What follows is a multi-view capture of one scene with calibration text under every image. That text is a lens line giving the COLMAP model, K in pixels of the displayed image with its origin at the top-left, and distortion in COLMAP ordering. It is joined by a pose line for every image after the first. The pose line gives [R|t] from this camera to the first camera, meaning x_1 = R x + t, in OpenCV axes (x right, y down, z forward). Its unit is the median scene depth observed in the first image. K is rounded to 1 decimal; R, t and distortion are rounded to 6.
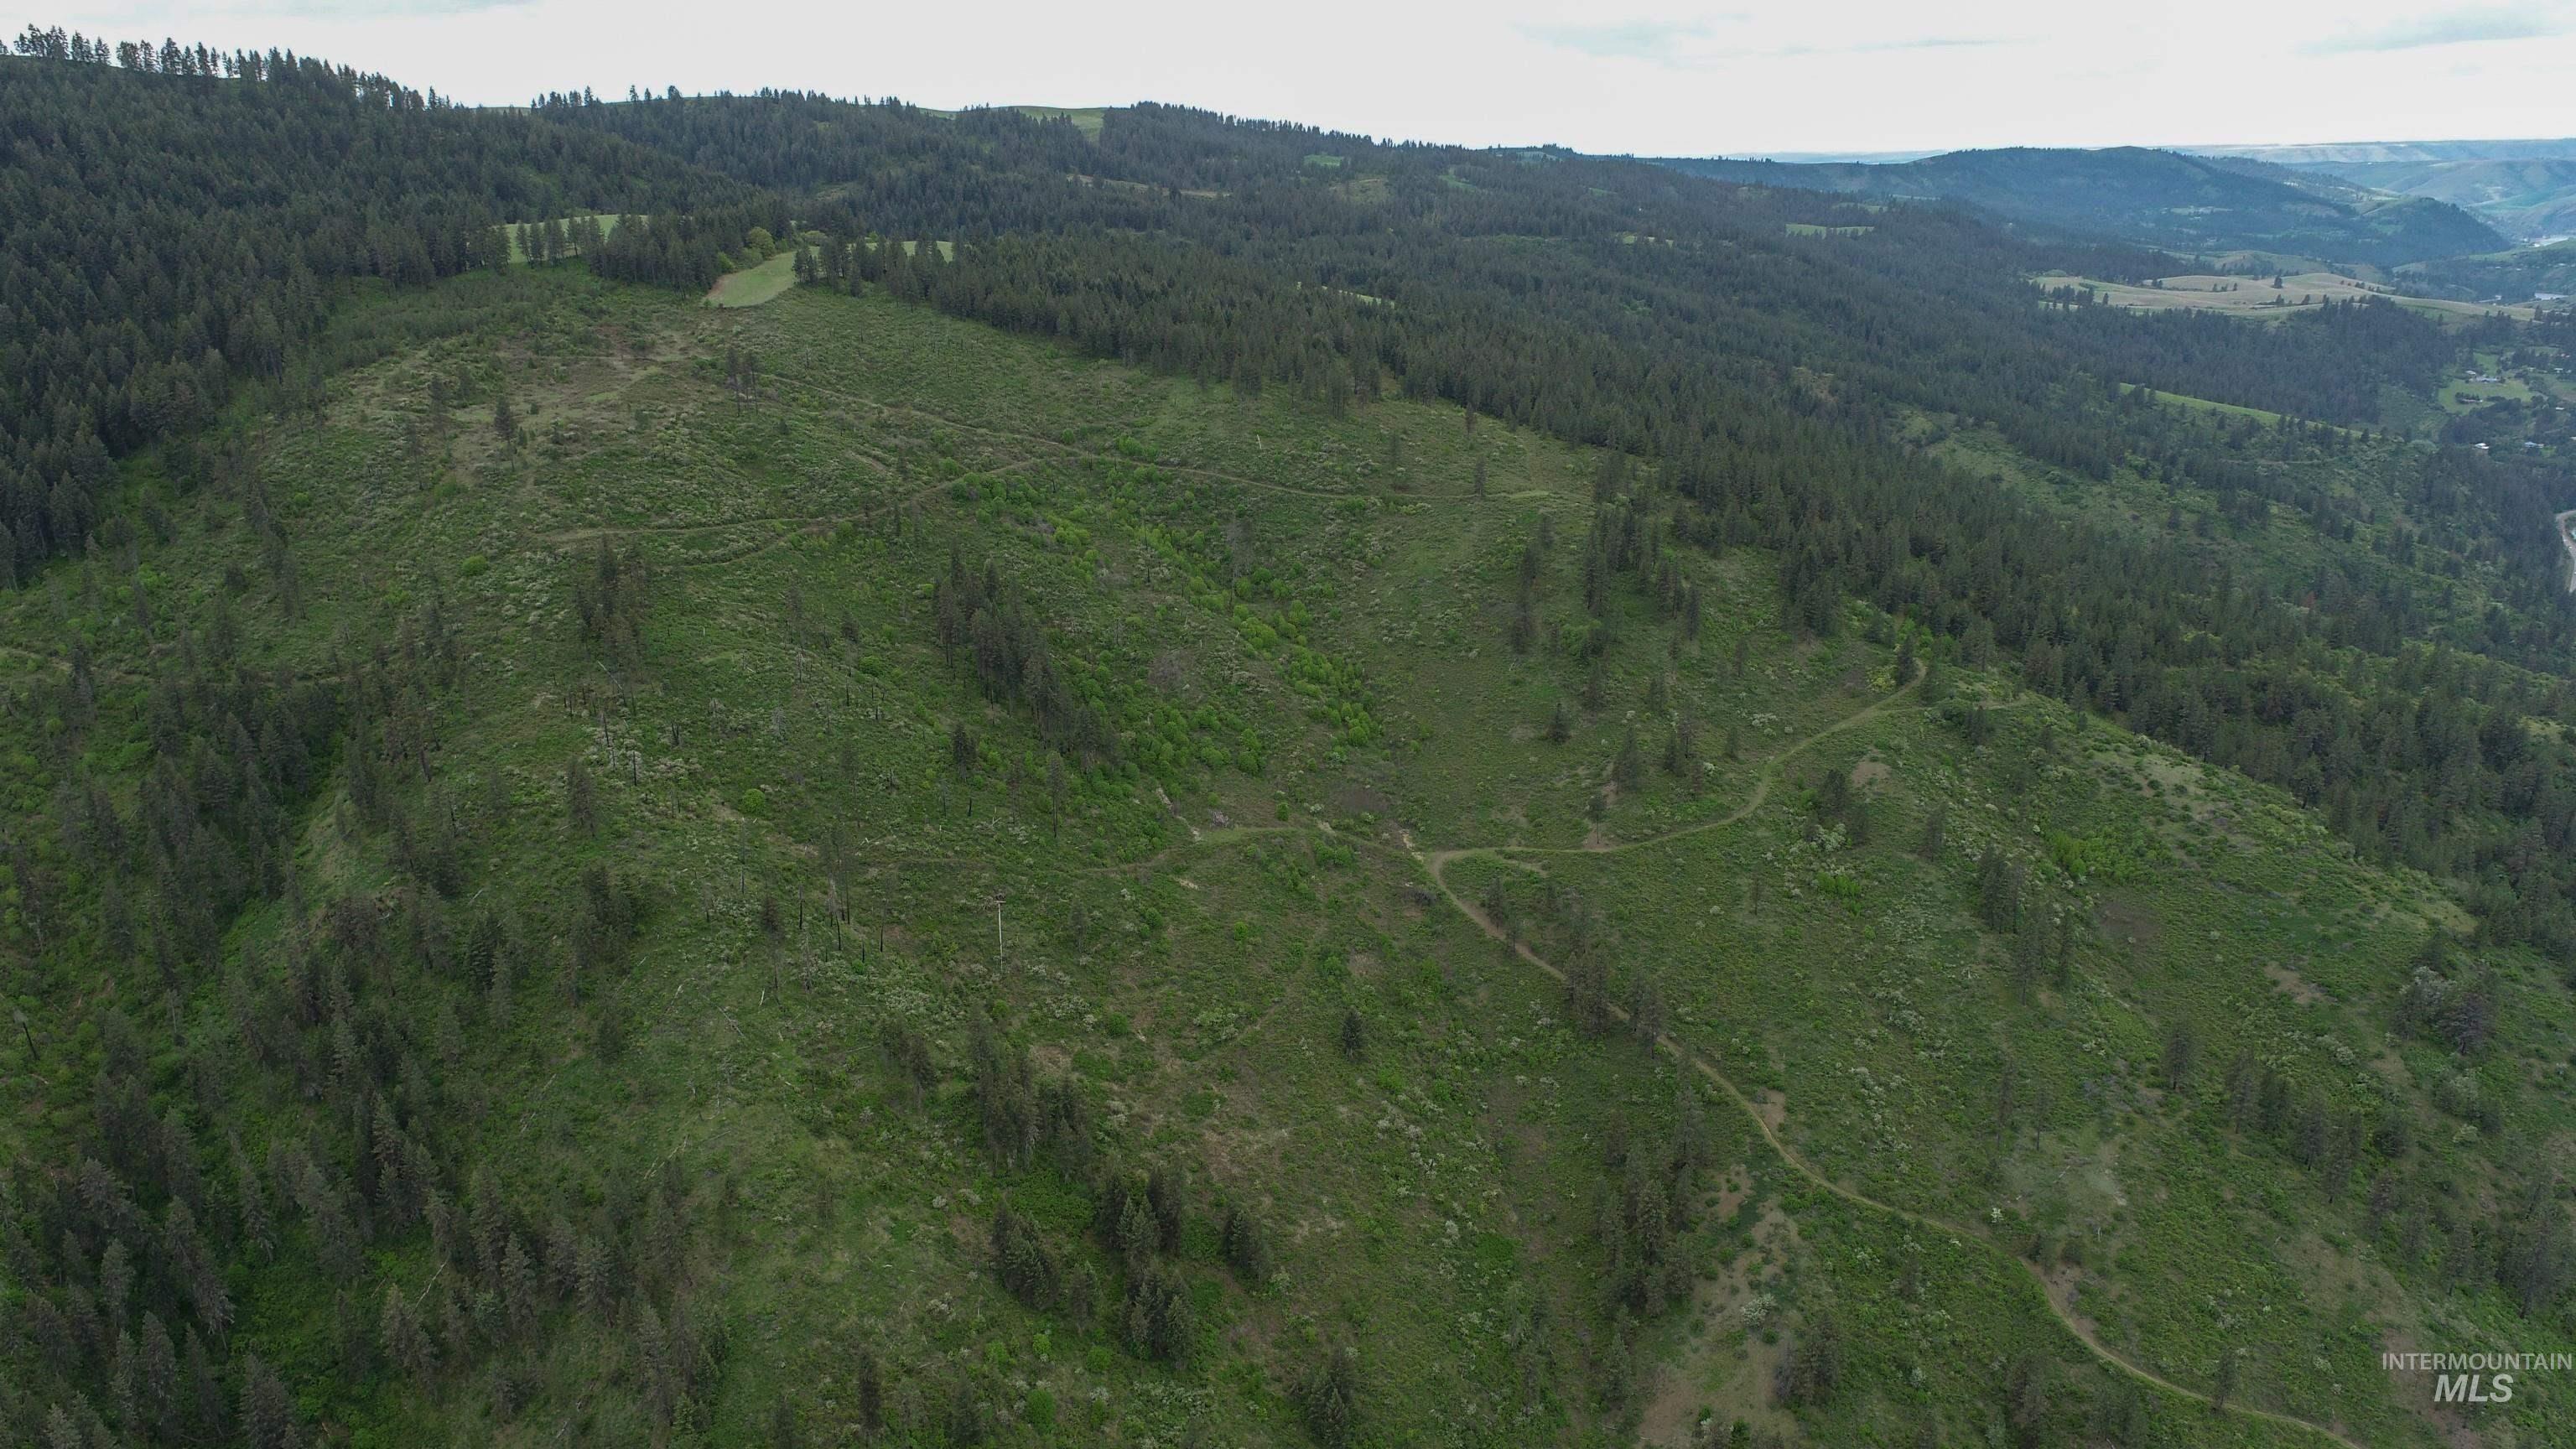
lens RADIAL K [[1741.4, 0, 1287.0], [0, 1741.4, 723.3], [0, 0, 1]] dist [-0.015246, 0.007964]
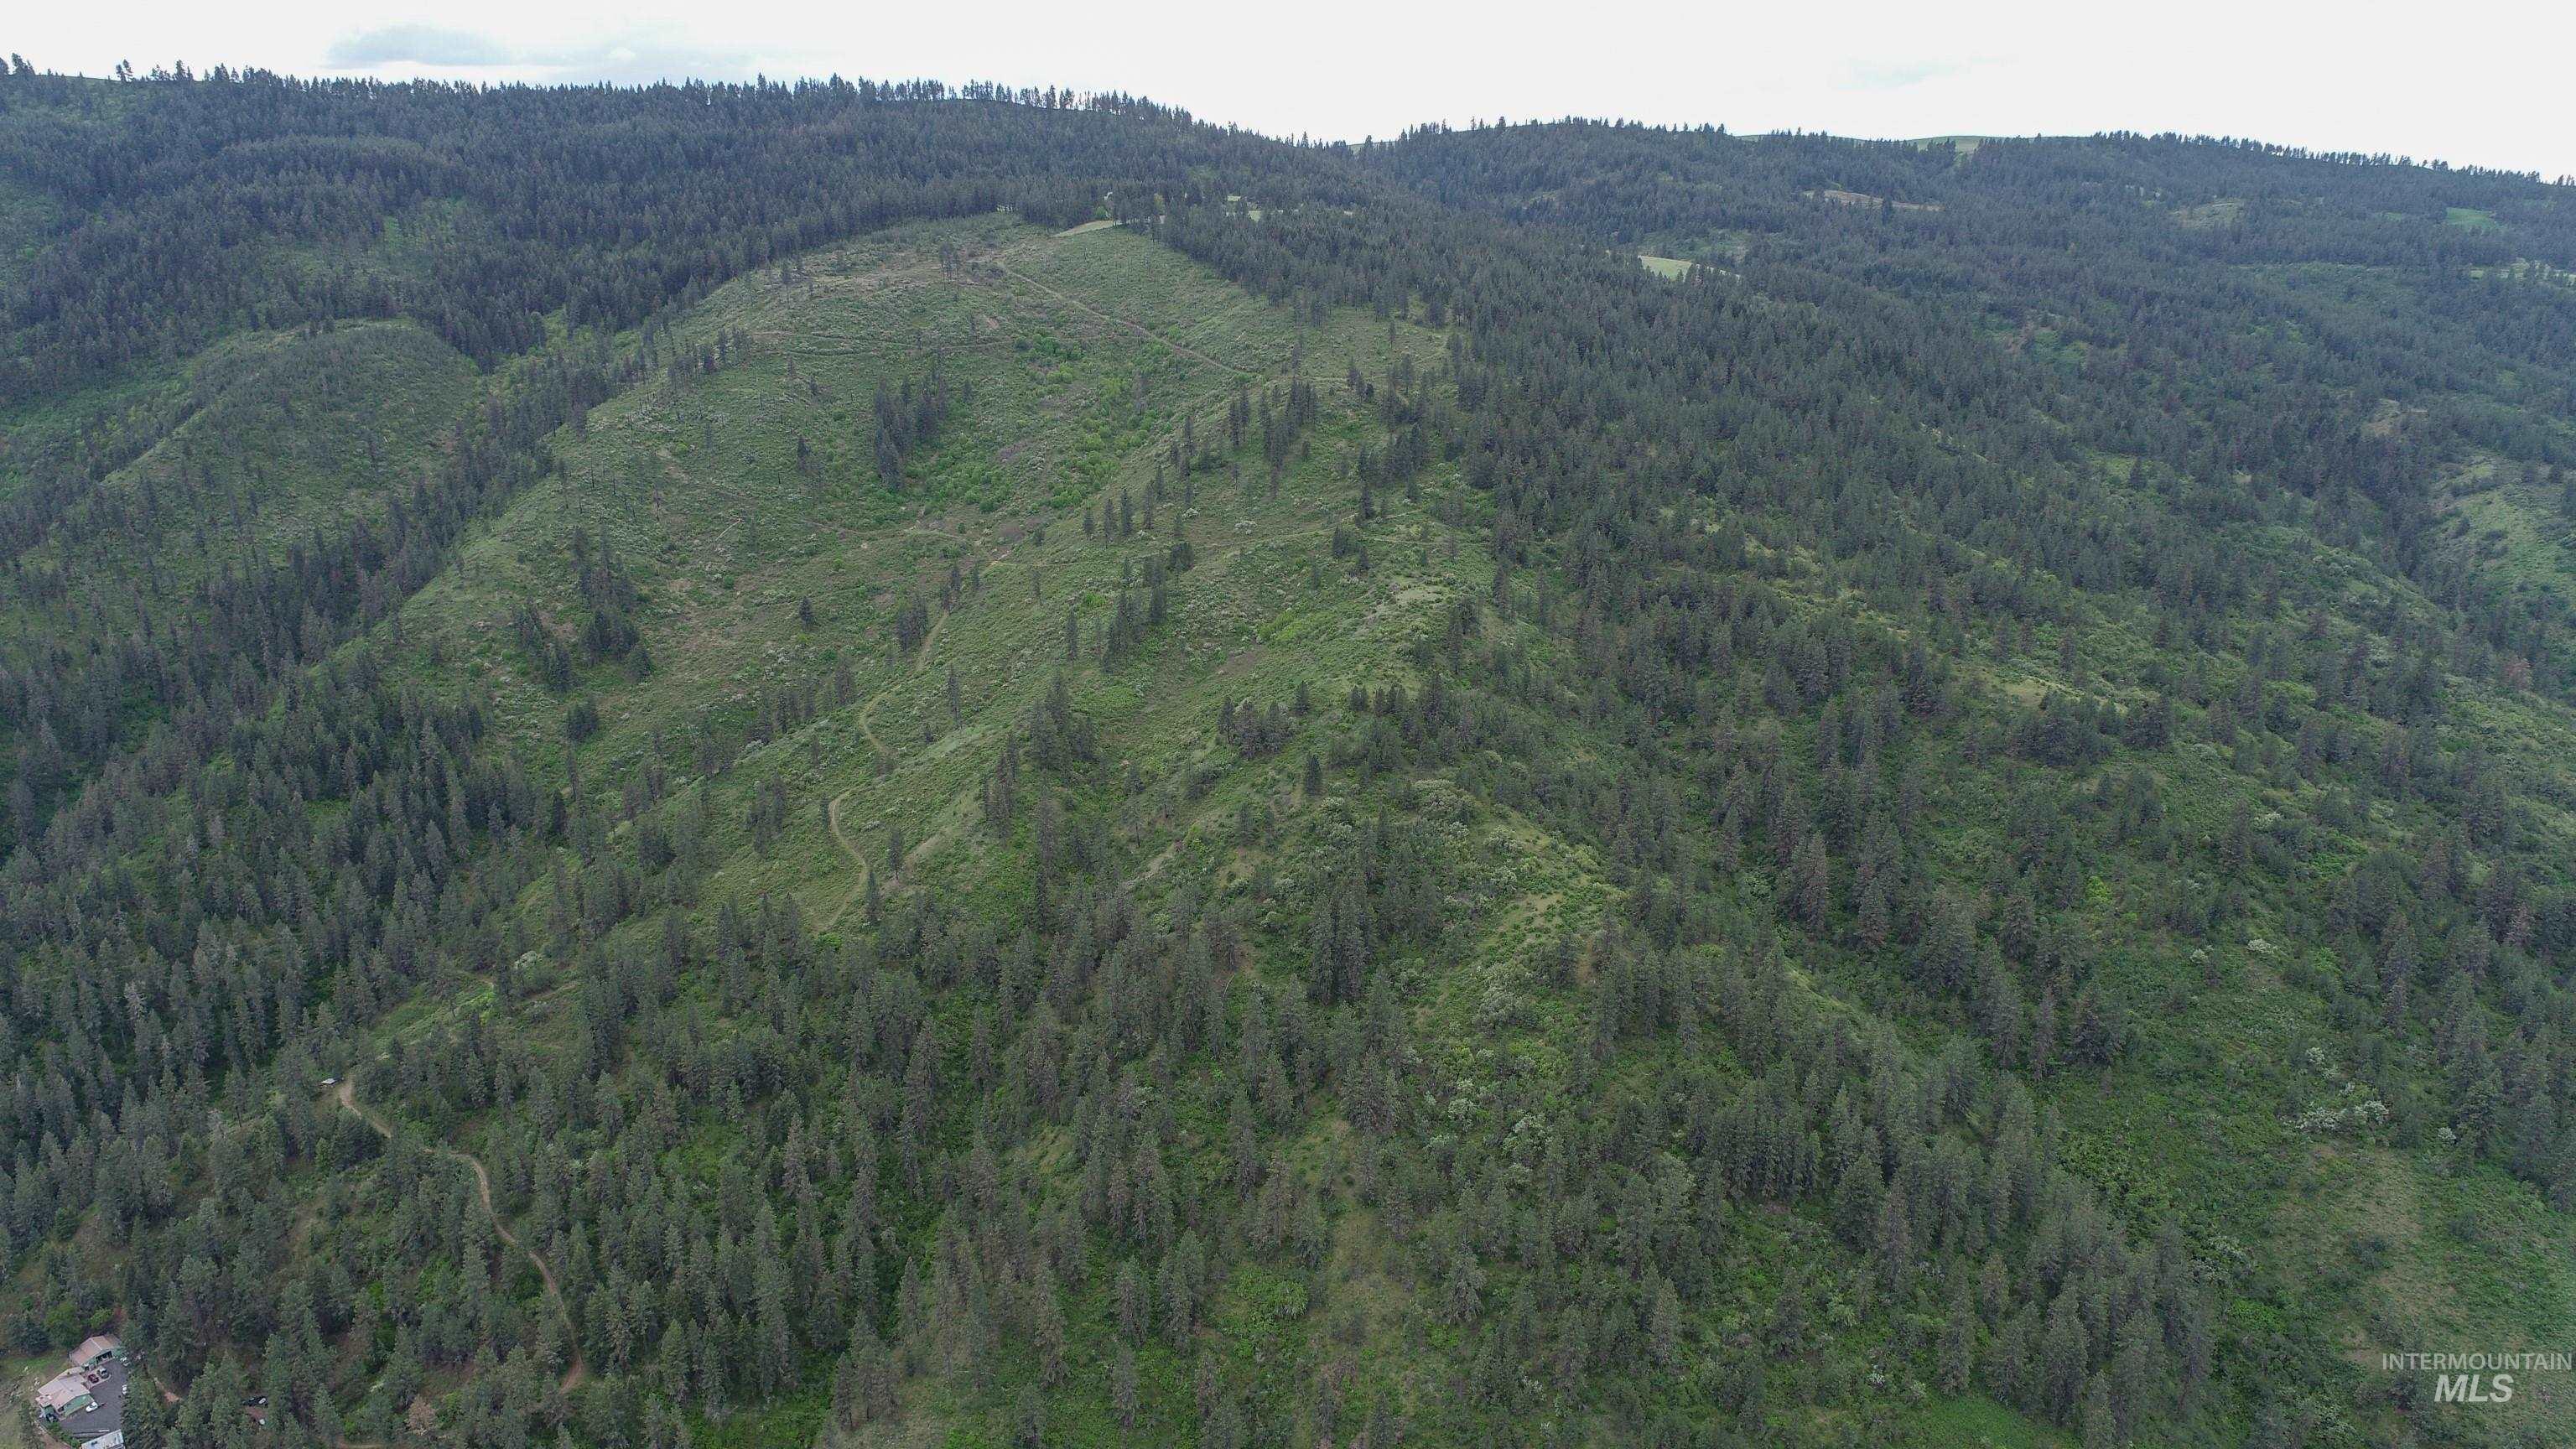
lens RADIAL K [[1741.2, 0, 1288.2], [0, 1741.2, 729.5], [0, 0, 1]] dist [-0.016213, 0.008999]
pose [[0.718624, 0.204634, -0.664609, 1.210083], [-0.224329, 0.972846, 0.056980, 0.067742], [0.658222, 0.108144, 0.745016, 0.035052]]
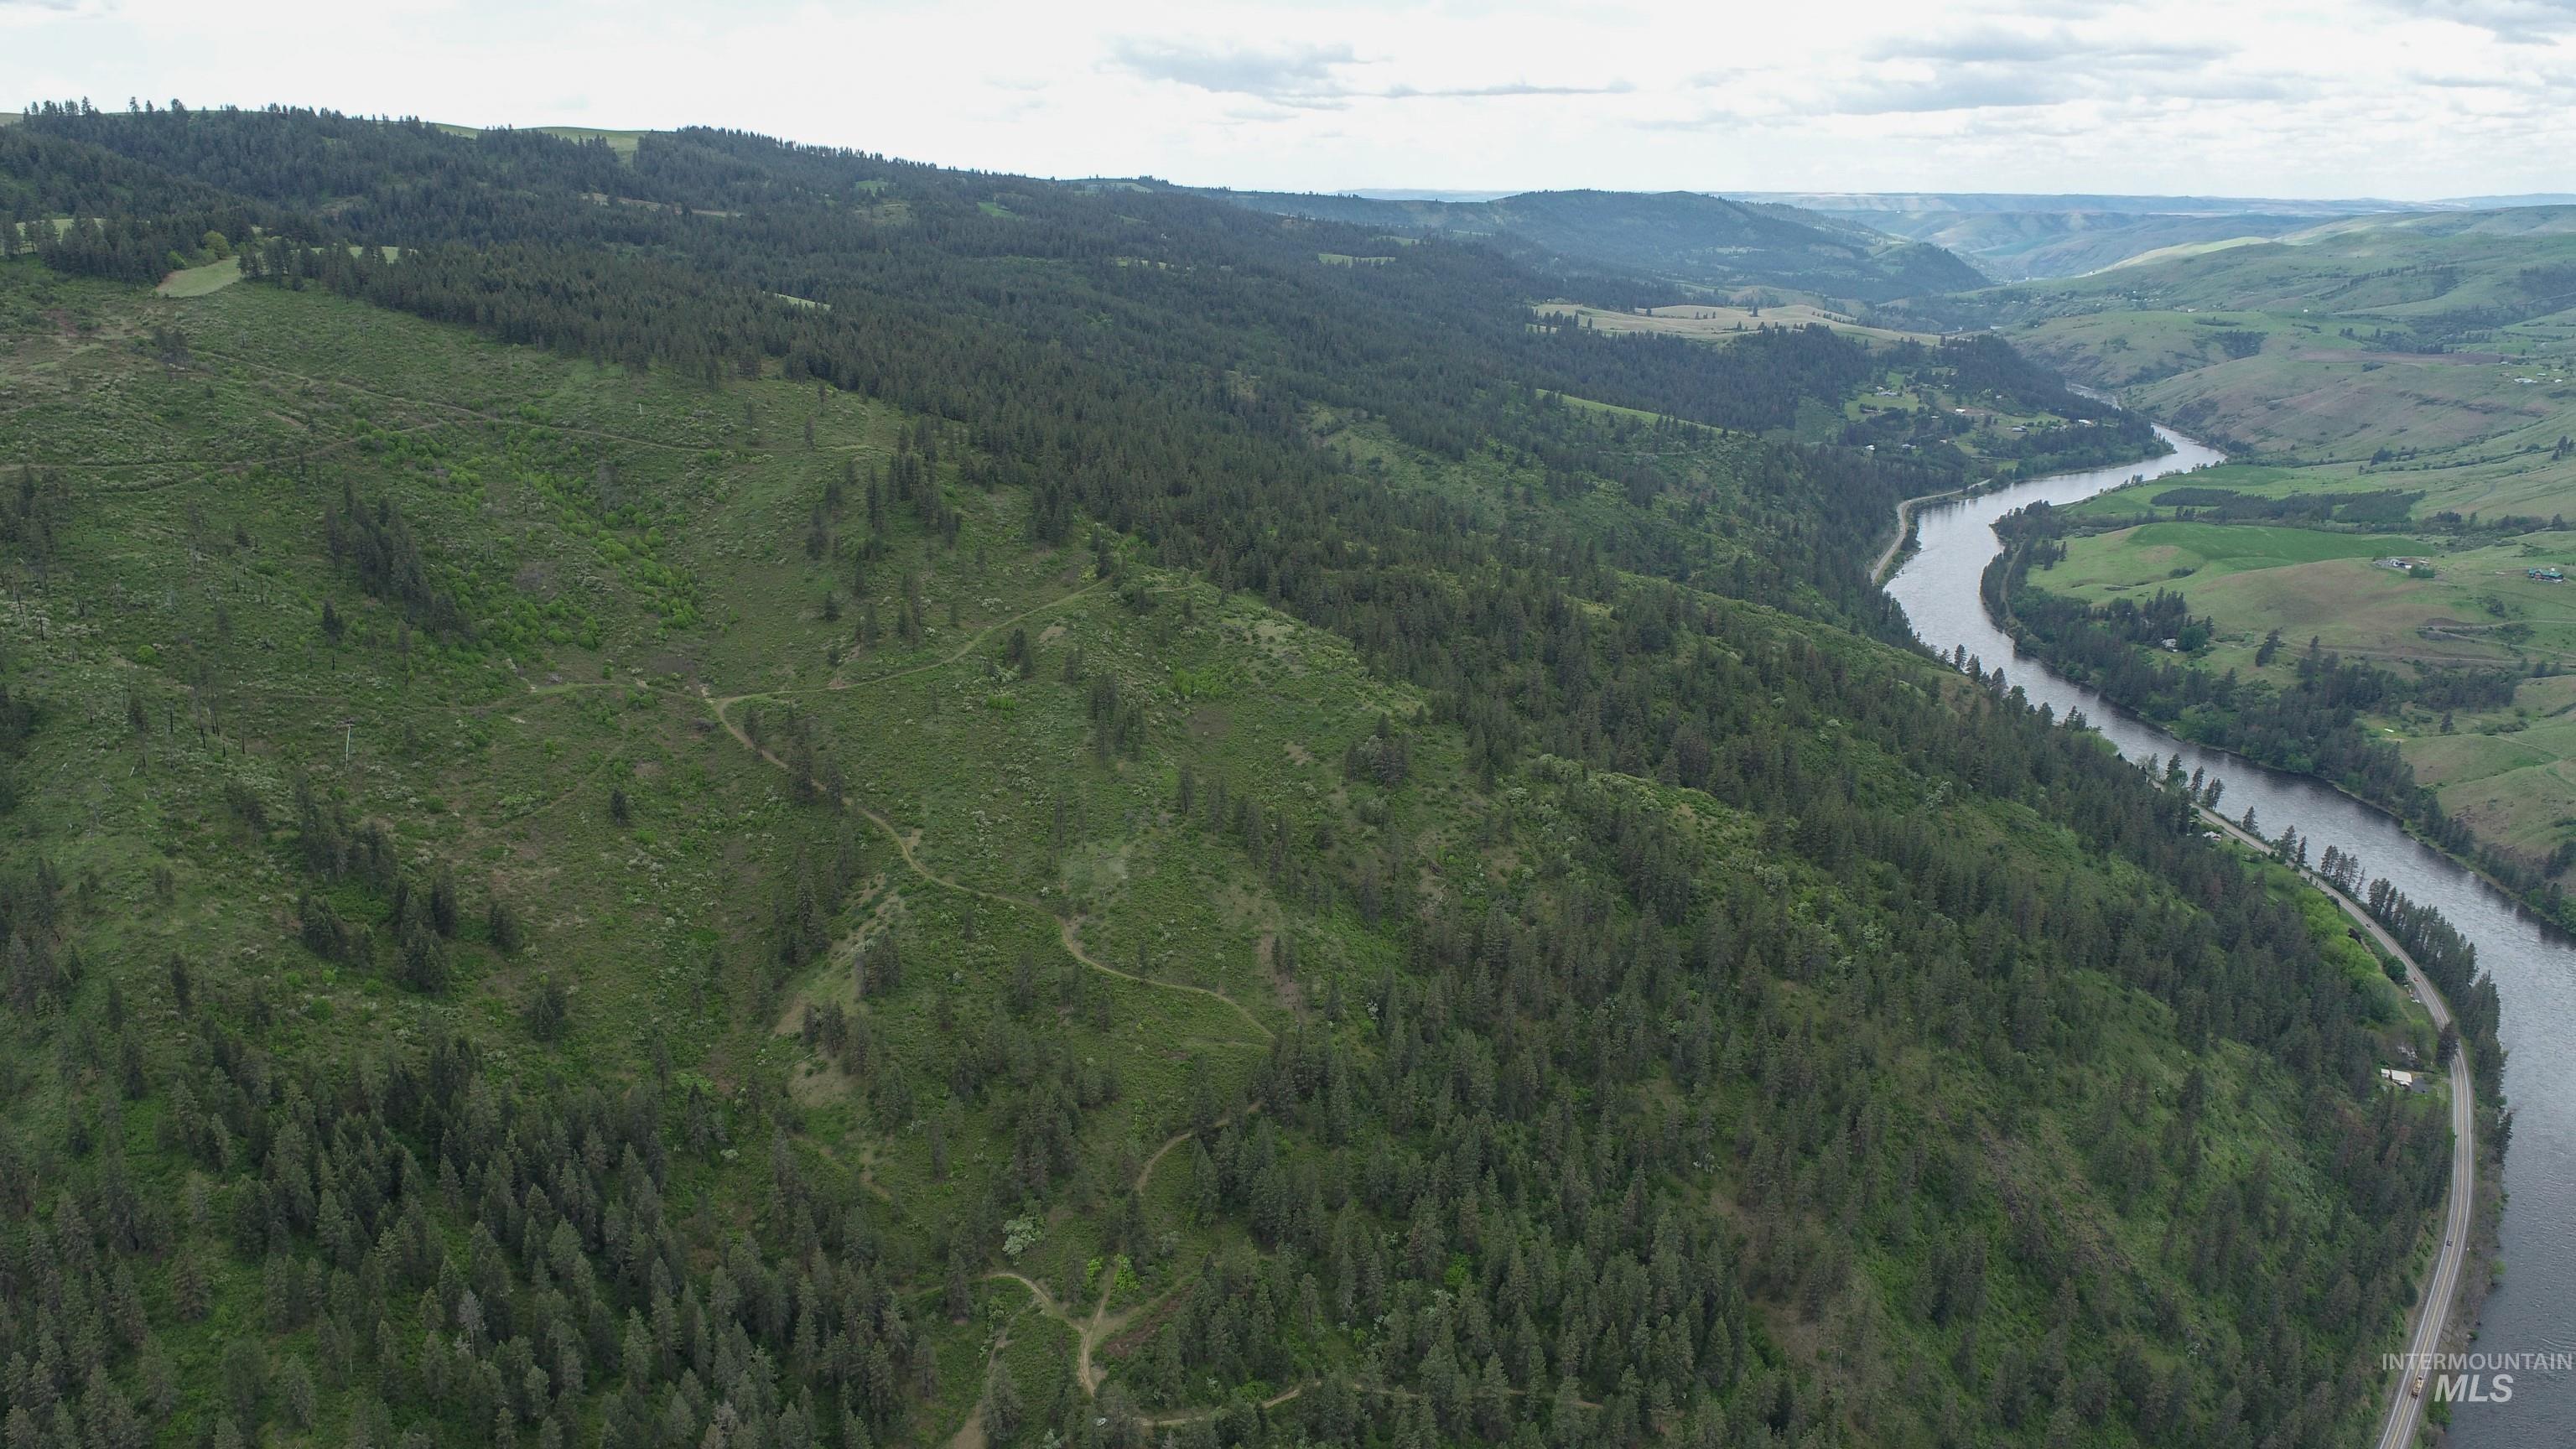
lens RADIAL K [[1741.4, 0, 1287.0], [0, 1741.4, 723.3], [0, 0, 1]] dist [-0.015246, 0.007964]
pose [[0.980785, -0.033575, 0.192179, 0.233145], [0.036557, 0.999260, -0.011992, 0.115744], [-0.191634, 0.018787, 0.981287, -0.371111]]
